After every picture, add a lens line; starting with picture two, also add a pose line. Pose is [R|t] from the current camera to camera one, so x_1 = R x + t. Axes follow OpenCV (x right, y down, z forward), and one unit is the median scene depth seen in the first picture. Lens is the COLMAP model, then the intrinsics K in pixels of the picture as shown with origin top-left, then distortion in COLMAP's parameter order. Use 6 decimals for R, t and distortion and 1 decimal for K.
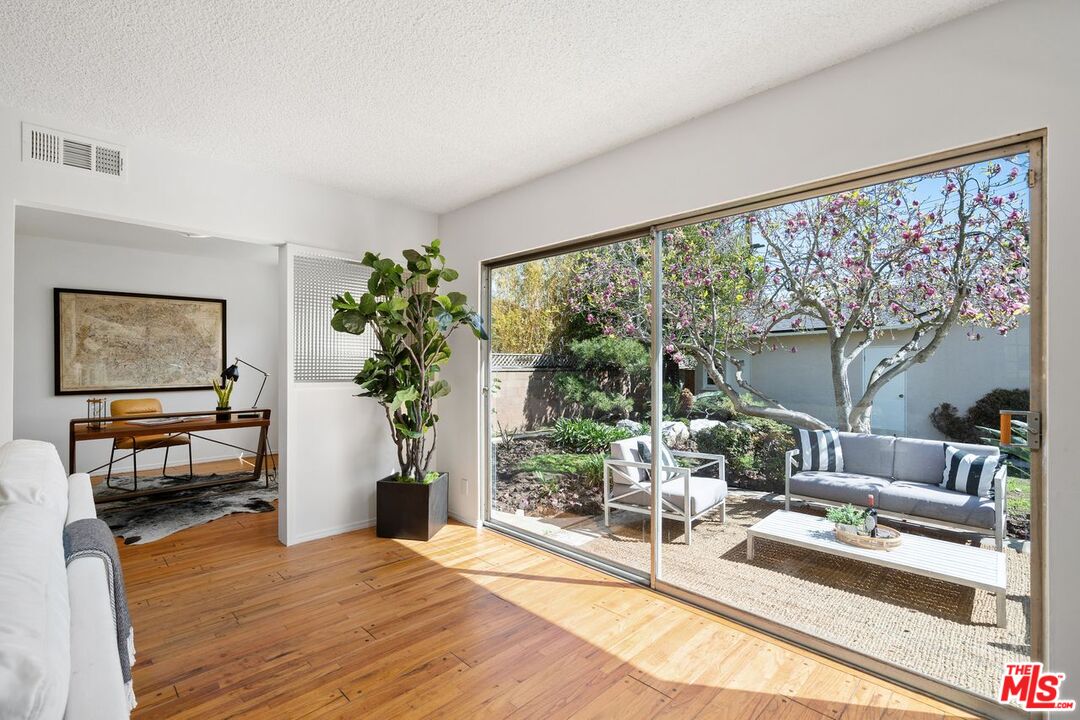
lens RADIAL K [[489.3, 0, 538.8], [0, 489.3, 362.2], [0, 0, 1]] dist [0.003124, 0.000985]
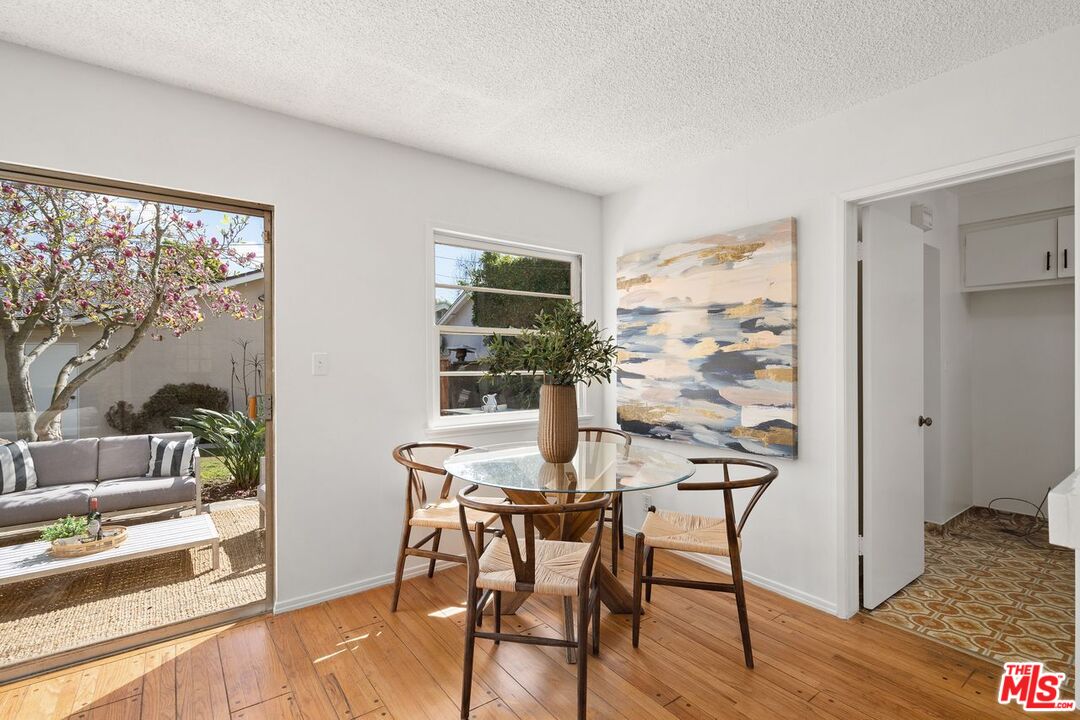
lens RADIAL K [[493.5, 0, 541.2], [0, 493.5, 363.6], [0, 0, 1]] dist [-0.001129, 0.000526]
pose [[0.141089, -0.008807, 0.989958, -0.153402], [0.002581, 0.999960, 0.008528, -0.001068], [-0.989994, 0.001352, 0.141106, -0.012136]]
